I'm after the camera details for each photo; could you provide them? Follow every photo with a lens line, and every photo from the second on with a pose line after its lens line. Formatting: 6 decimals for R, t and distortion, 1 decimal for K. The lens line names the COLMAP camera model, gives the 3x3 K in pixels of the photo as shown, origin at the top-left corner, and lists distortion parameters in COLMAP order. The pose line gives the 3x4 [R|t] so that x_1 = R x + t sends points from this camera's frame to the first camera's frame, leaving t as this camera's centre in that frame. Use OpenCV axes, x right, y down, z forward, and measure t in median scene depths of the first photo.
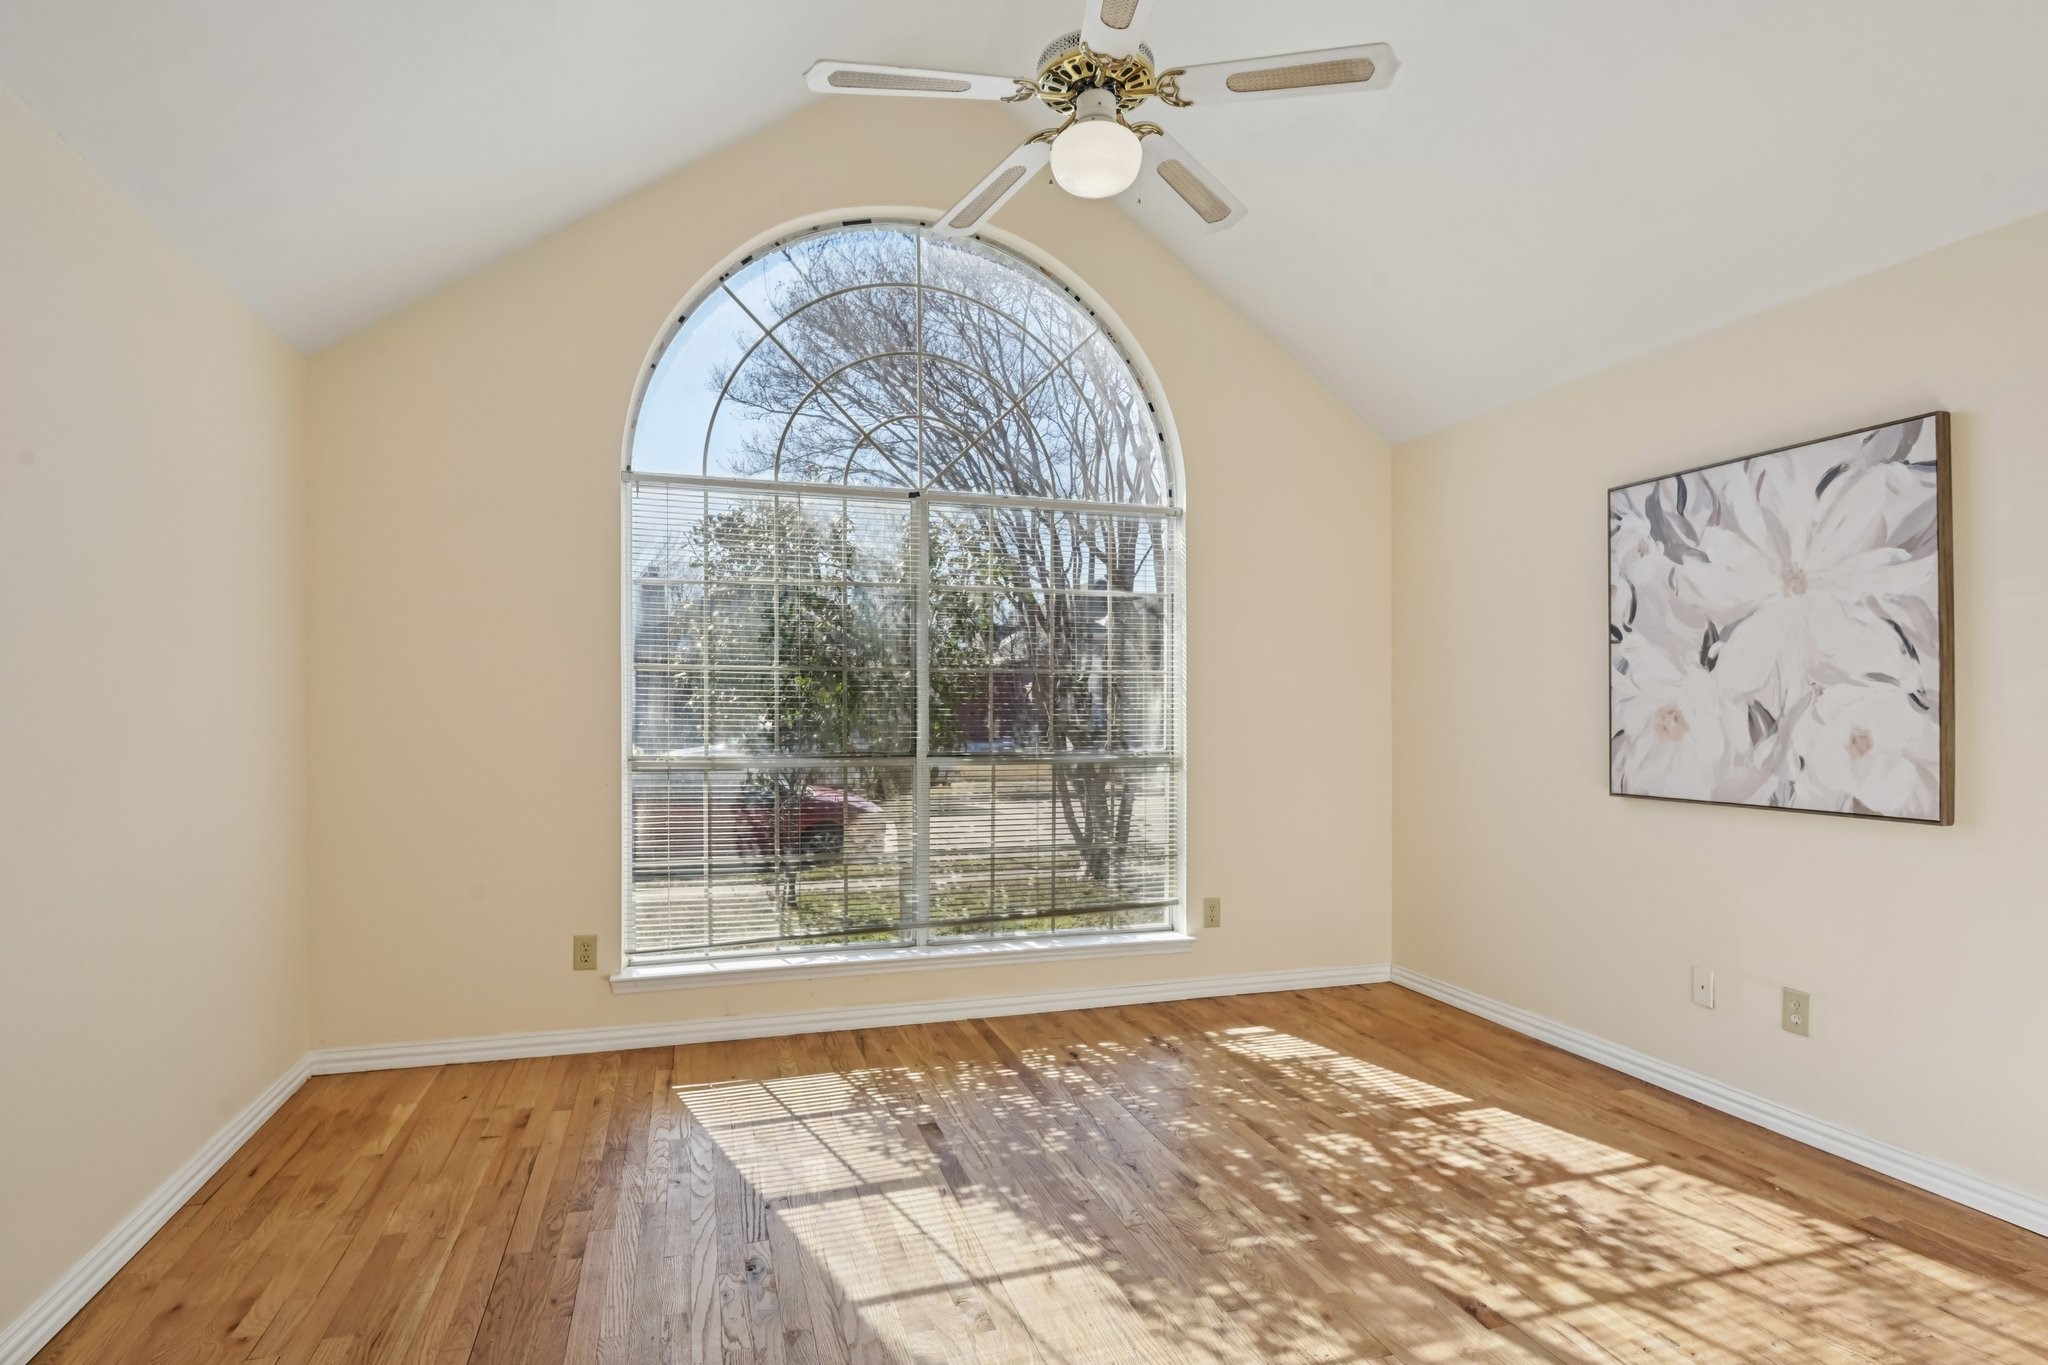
lens RADIAL K [[1128.9, 0, 1035.2], [0, 1128.9, 698.0], [0, 0, 1]] dist [-0.000296, -0.000748]
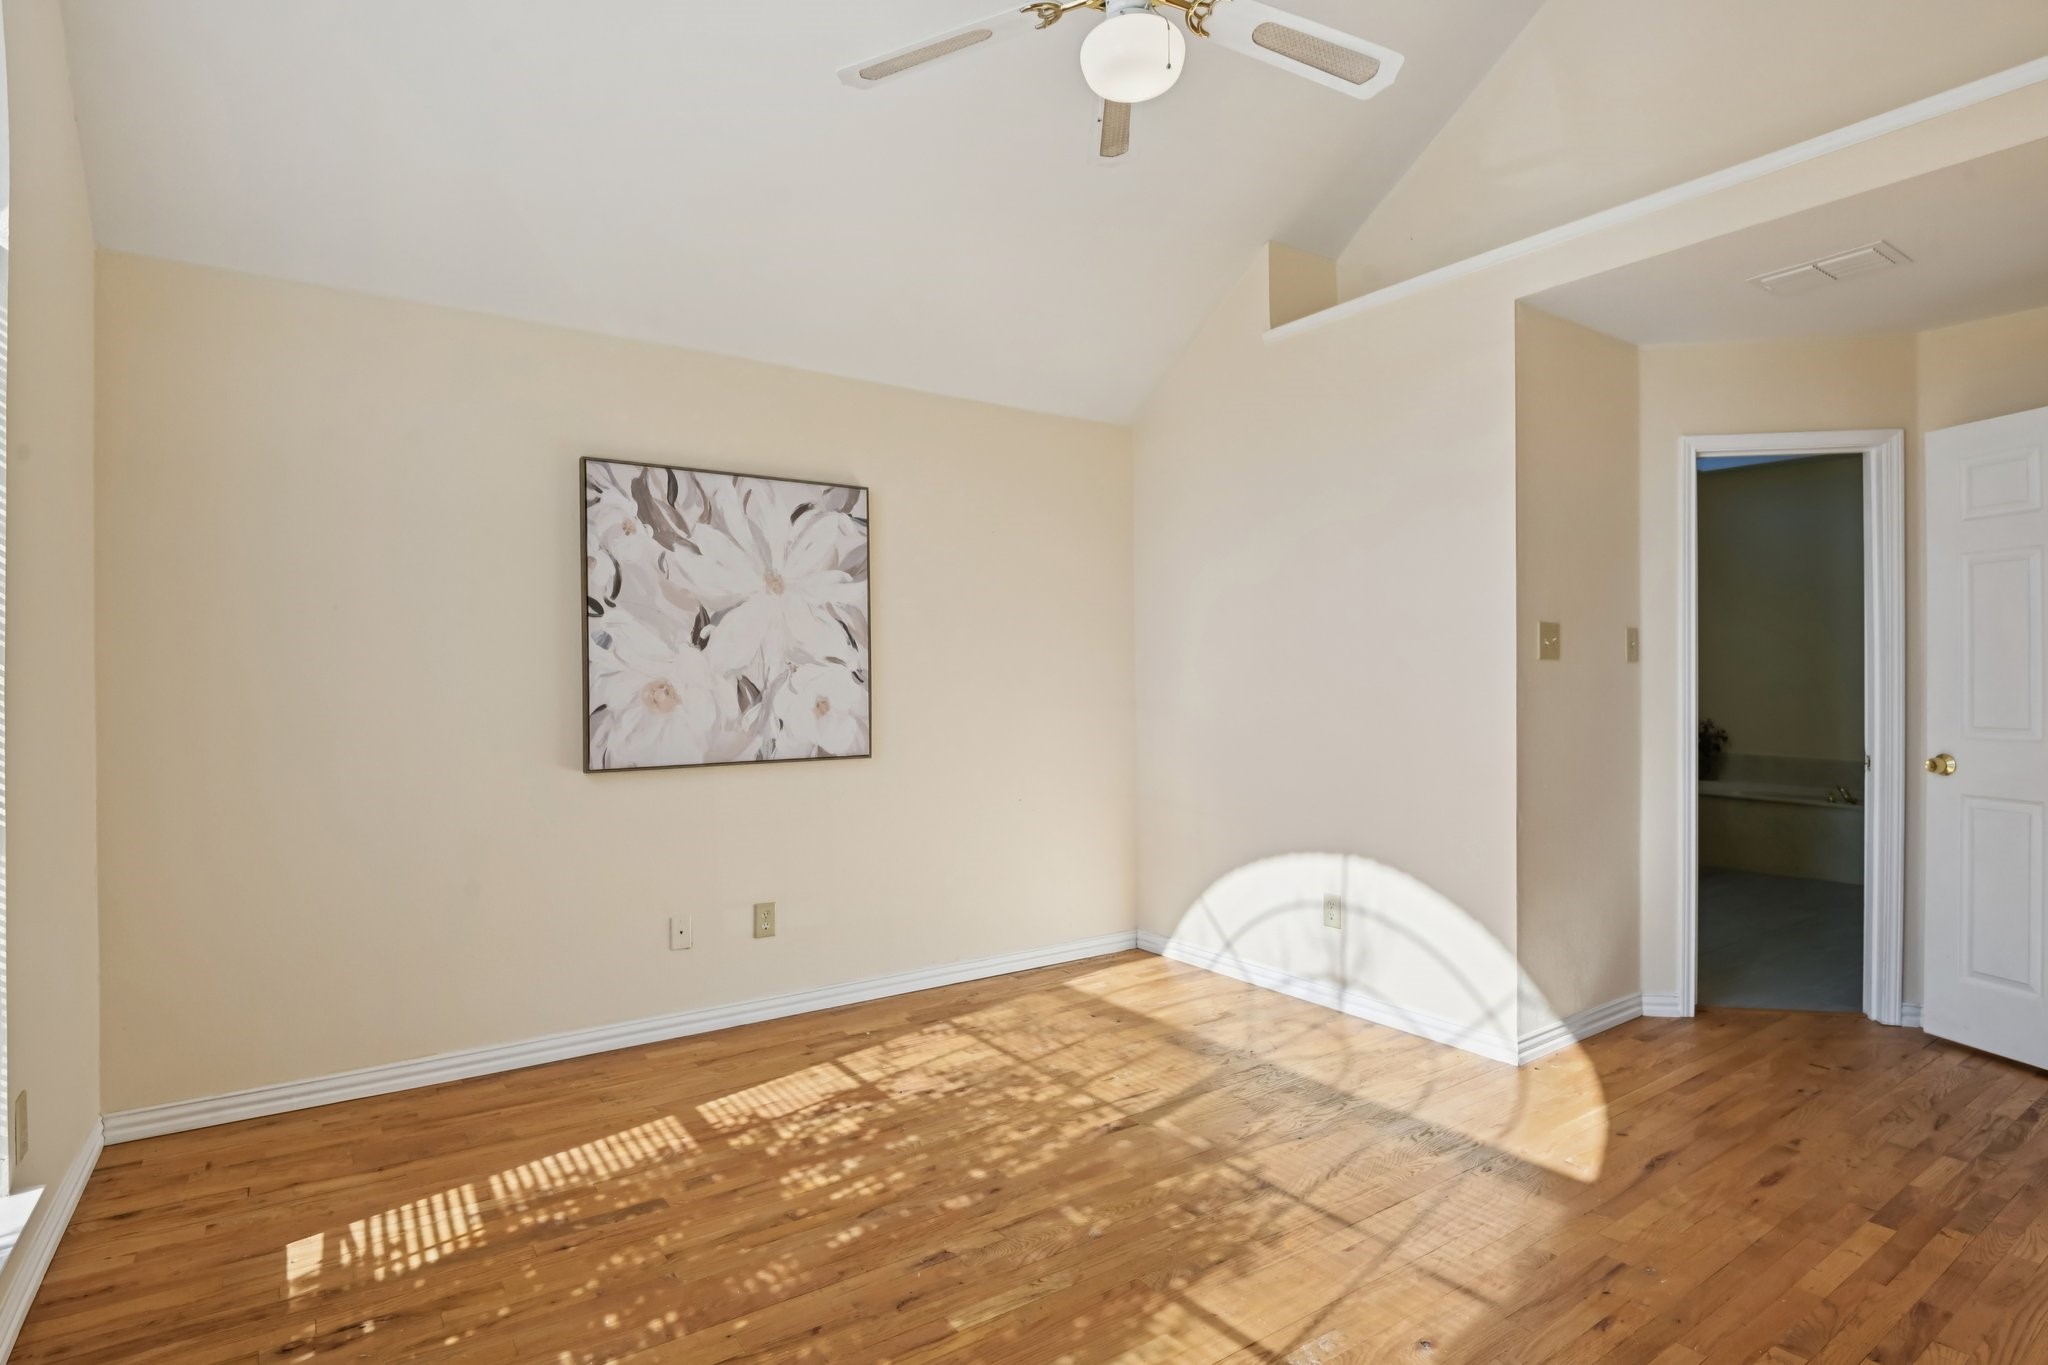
lens RADIAL K [[1079.1, 0, 1068.0], [0, 1079.1, 651.0], [0, 0, 1]] dist [0.000387, -0.007730]
pose [[-0.323483, 0.017896, 0.946065, -0.603170], [-0.009262, 0.999713, -0.022078, -0.002209], [-0.946188, -0.015905, -0.323225, 1.089463]]
